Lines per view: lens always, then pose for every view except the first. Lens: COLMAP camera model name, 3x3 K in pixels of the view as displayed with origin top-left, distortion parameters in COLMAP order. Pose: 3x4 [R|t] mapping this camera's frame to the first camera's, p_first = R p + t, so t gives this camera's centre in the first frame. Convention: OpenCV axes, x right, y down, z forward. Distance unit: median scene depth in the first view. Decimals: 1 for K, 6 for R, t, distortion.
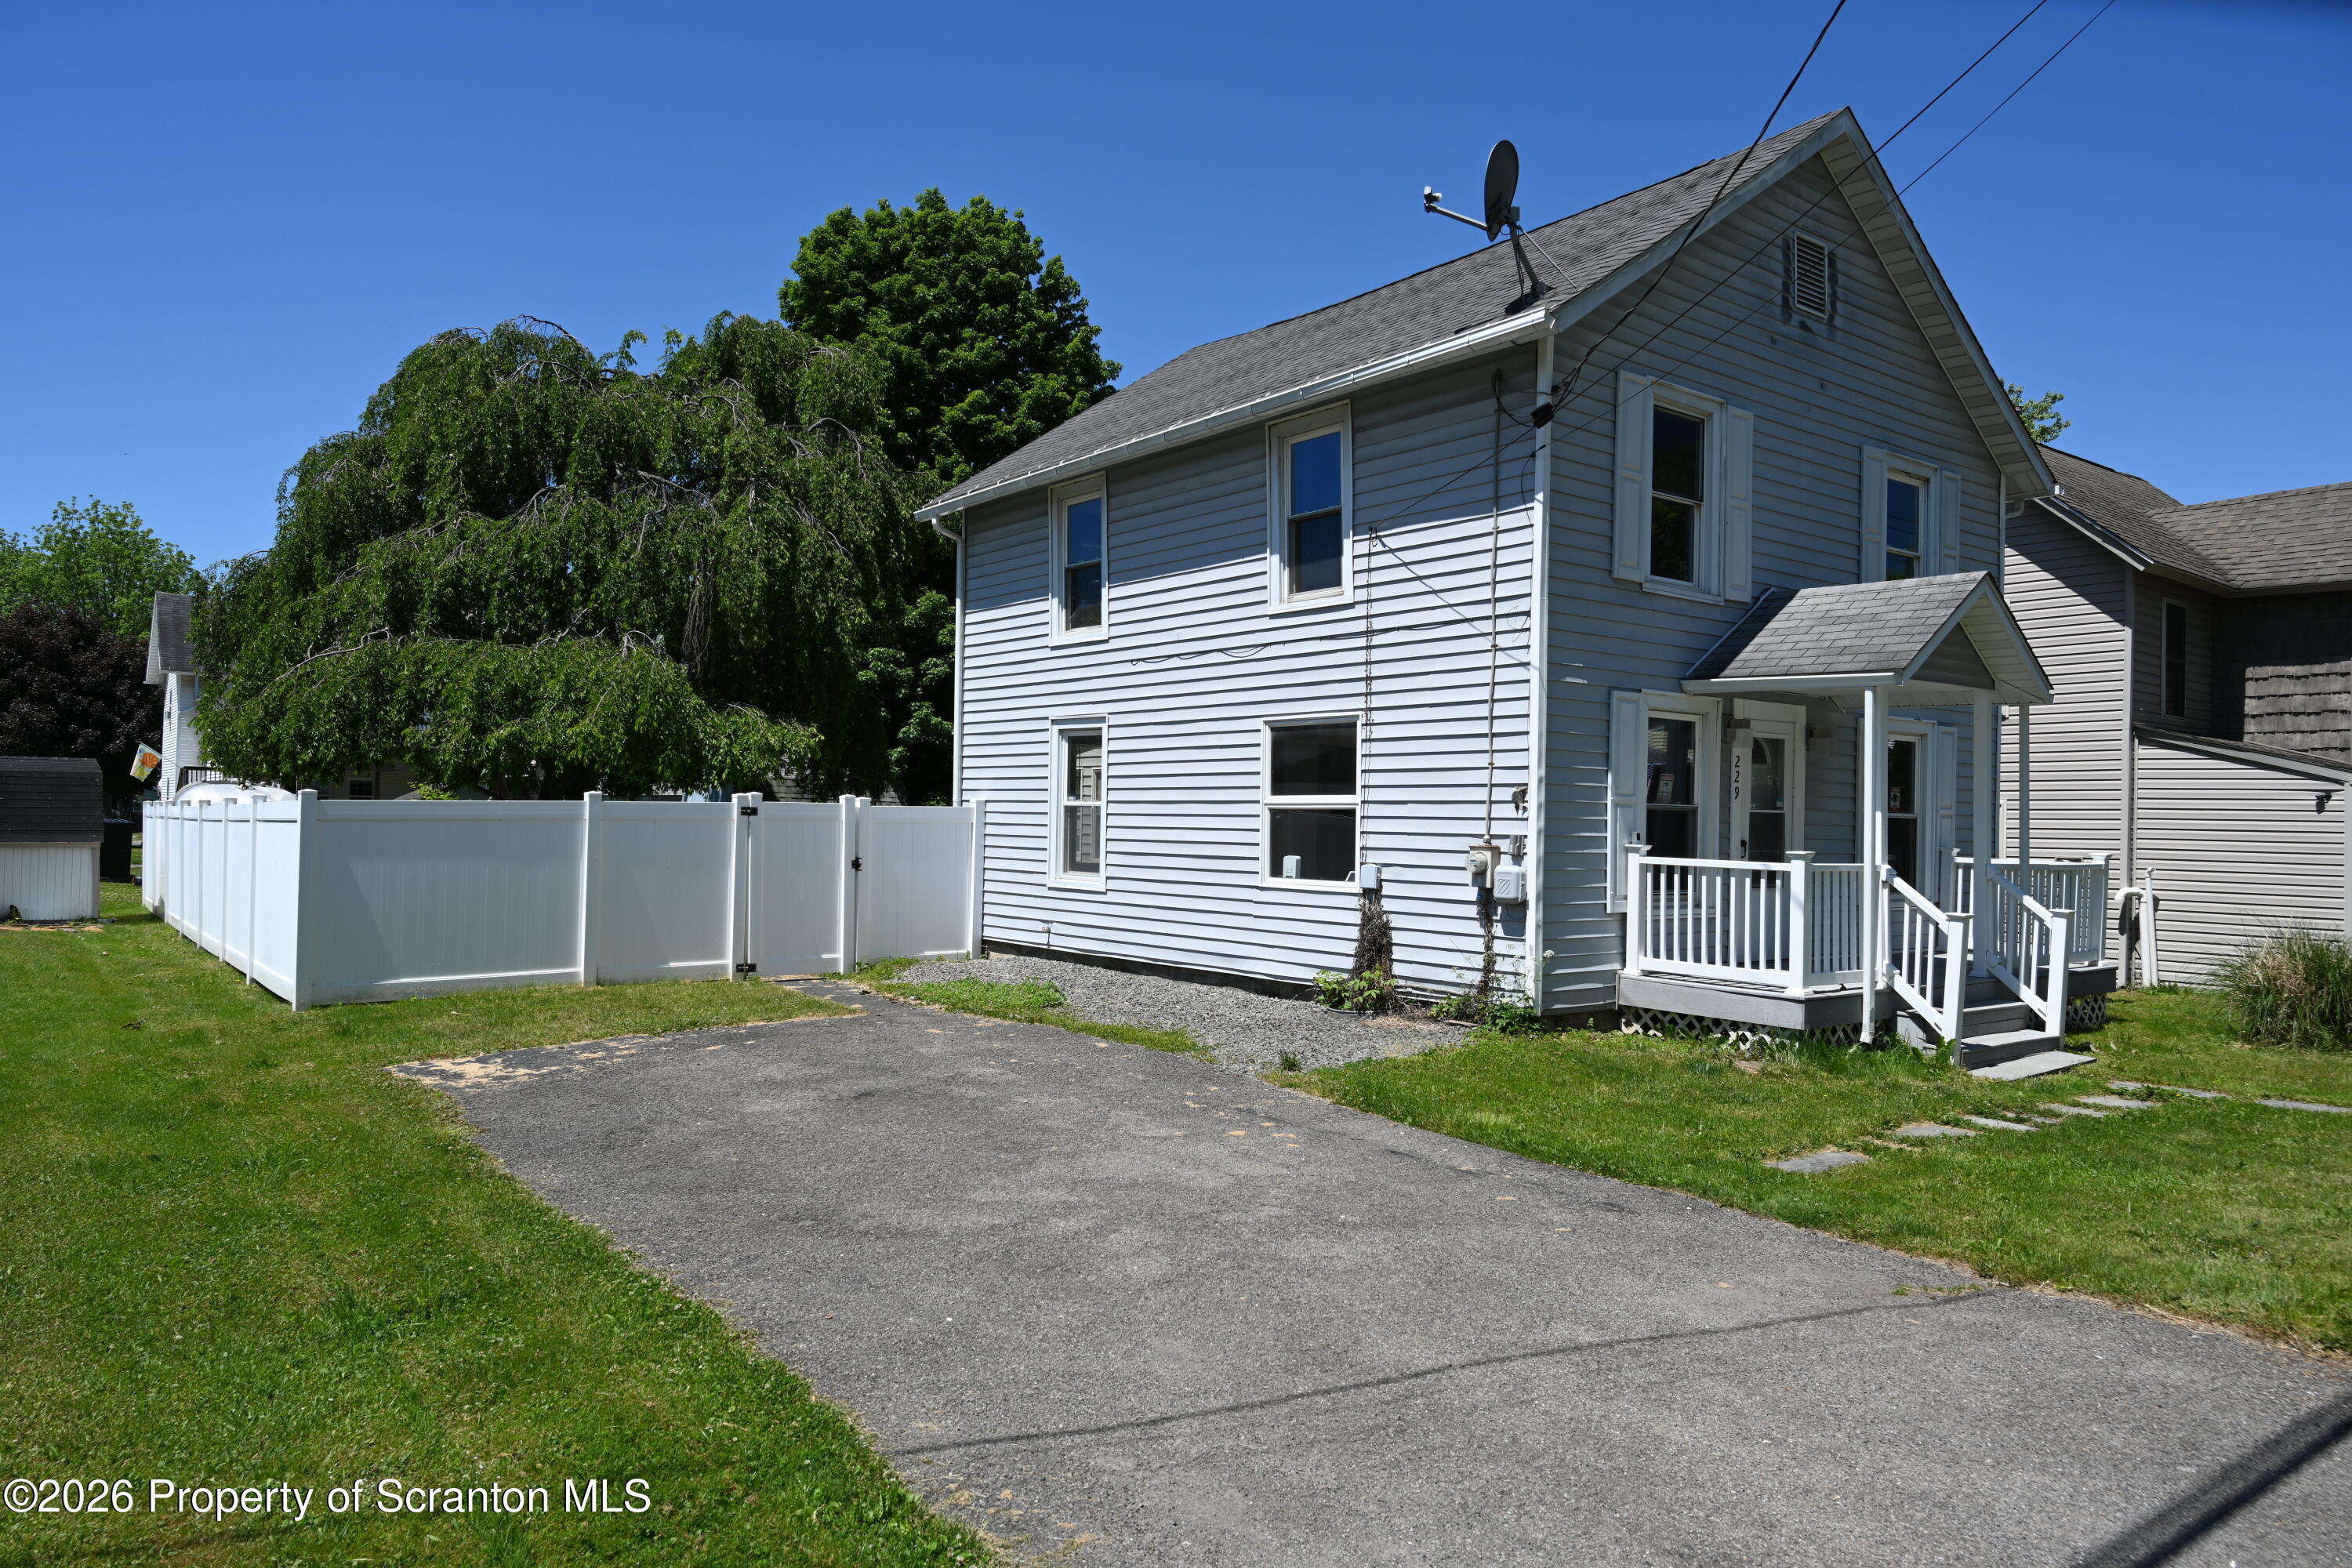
lens RADIAL K [[1575.4, 0, 1181.8], [0, 1575.4, 786.0], [0, 0, 1]] dist [0.039097, 0.002059]
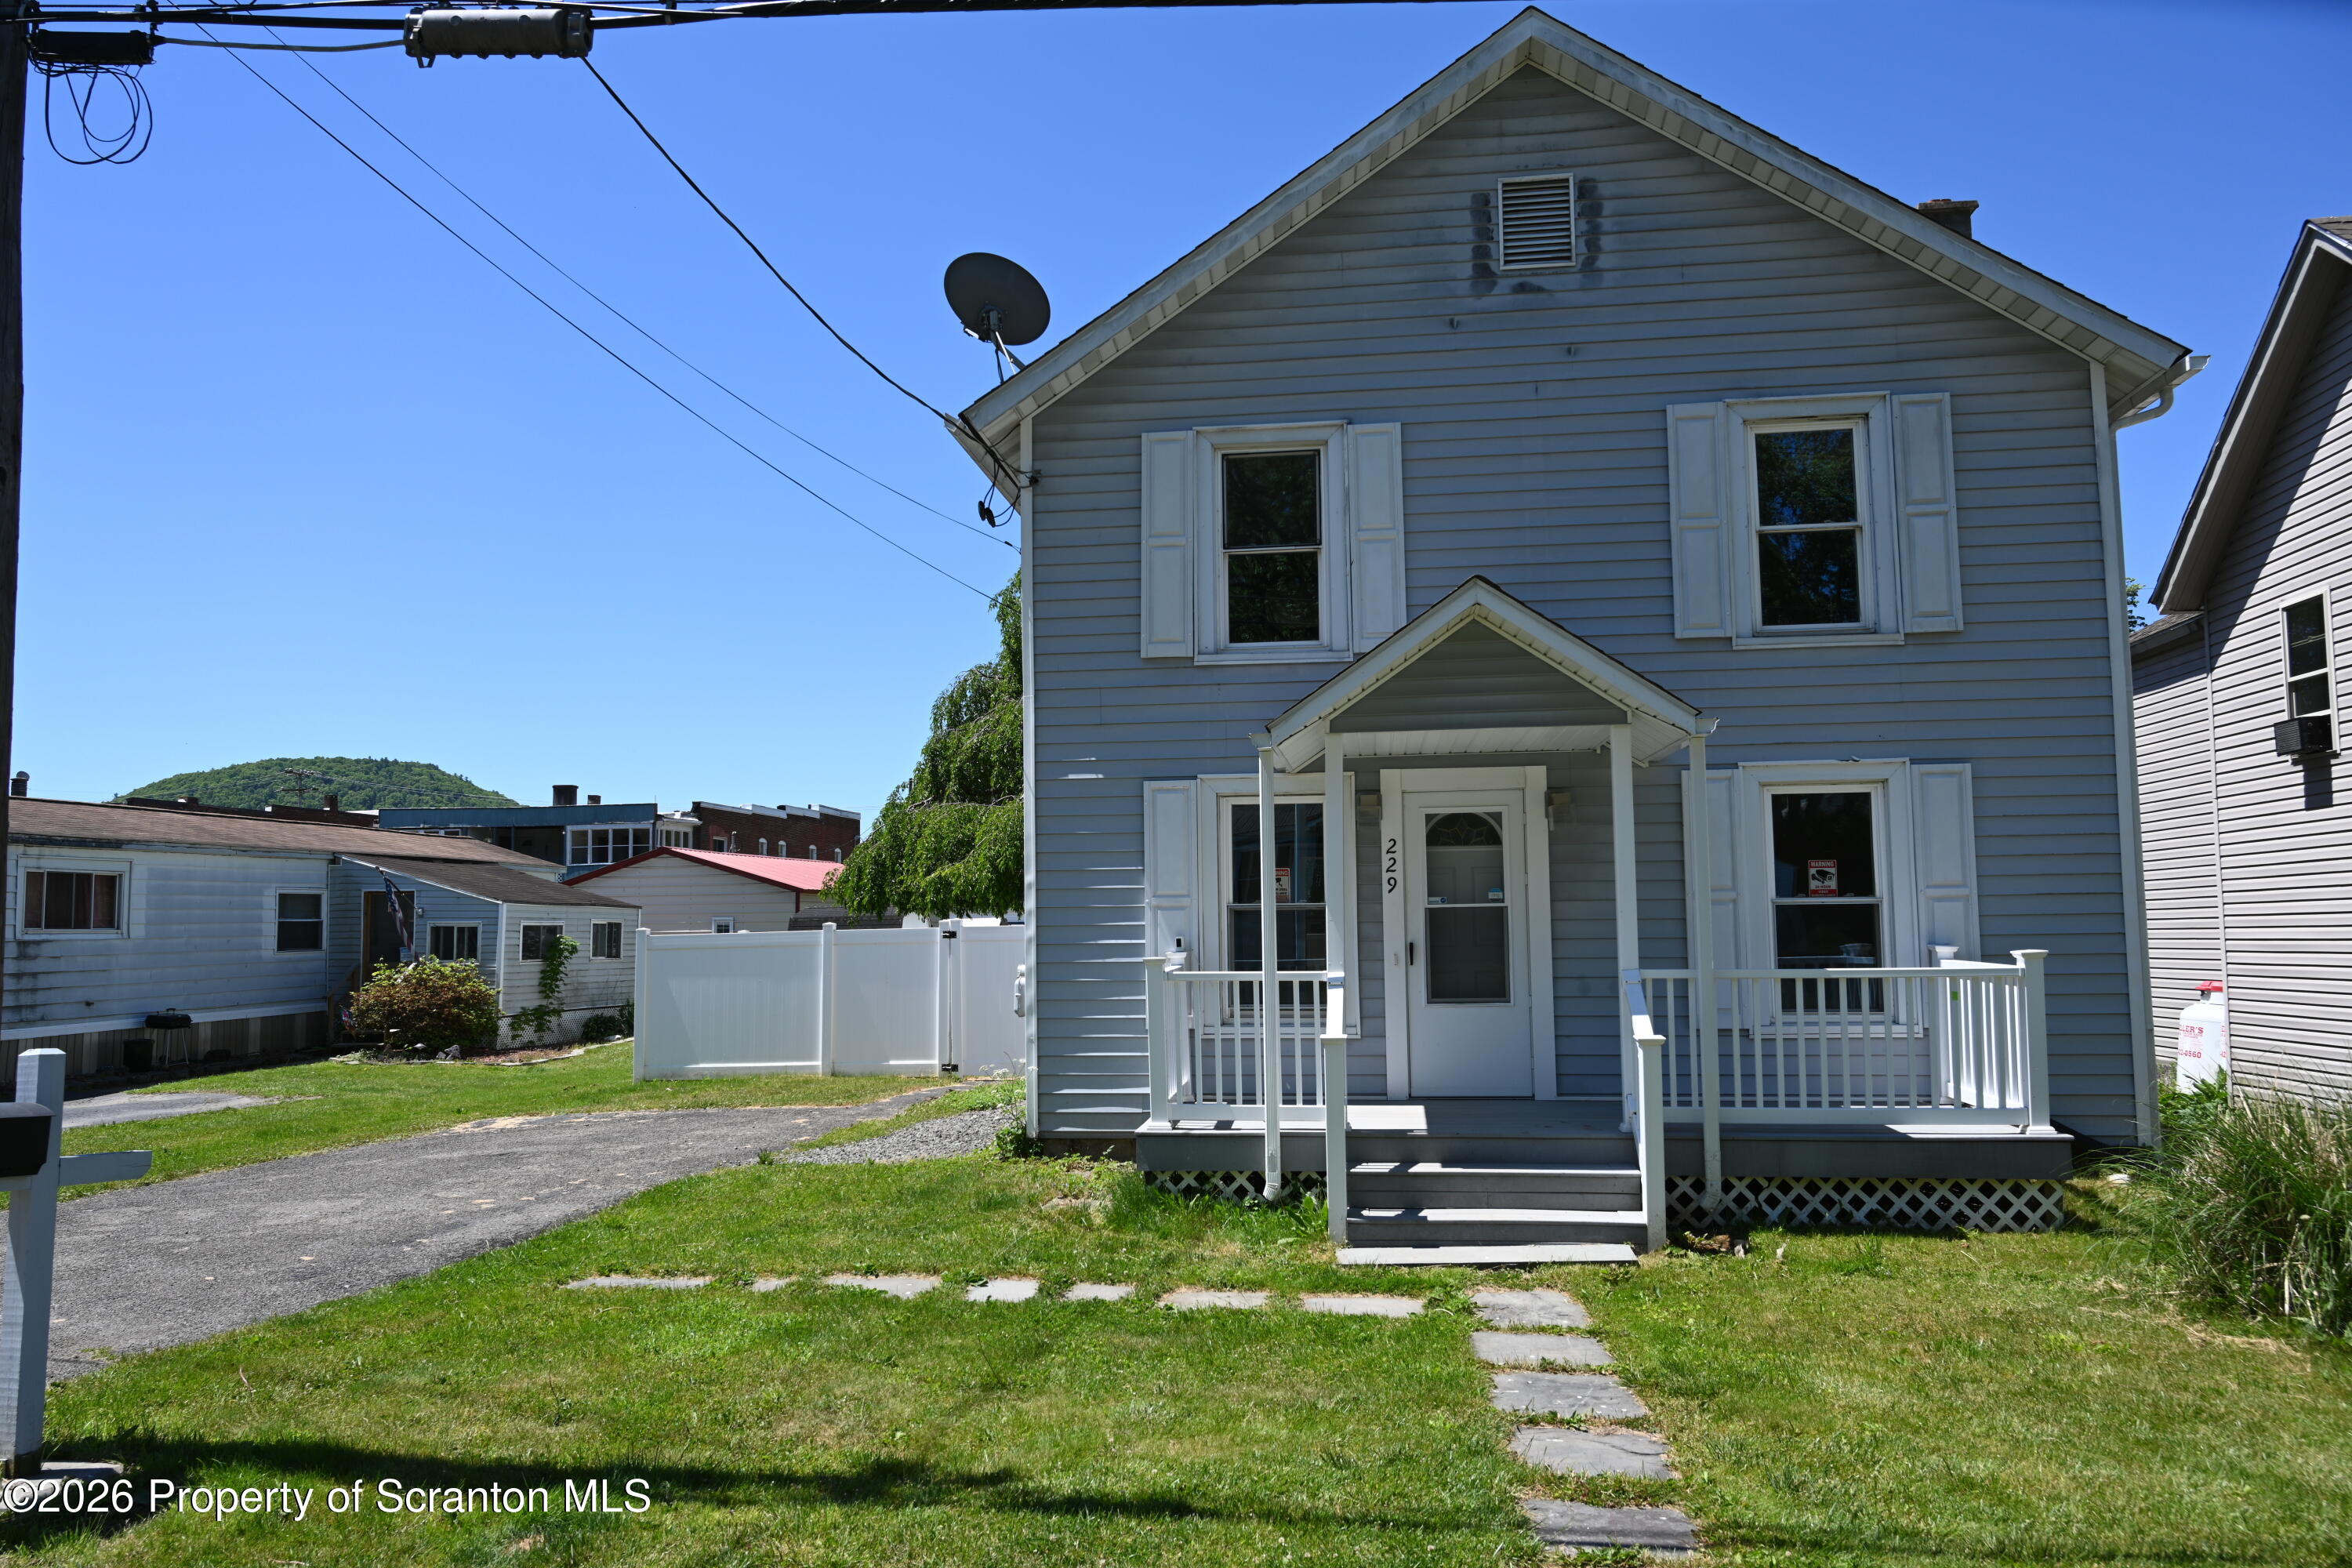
lens RADIAL K [[1575.4, 0, 1177.5], [0, 1575.4, 790.9], [0, 0, 1]] dist [0.039097, 0.002059]
pose [[0.701386, -0.088219, -0.707301, 0.800918], [0.038009, 0.995528, -0.086478, 0.020461], [0.711768, 0.033771, 0.701603, 0.332567]]
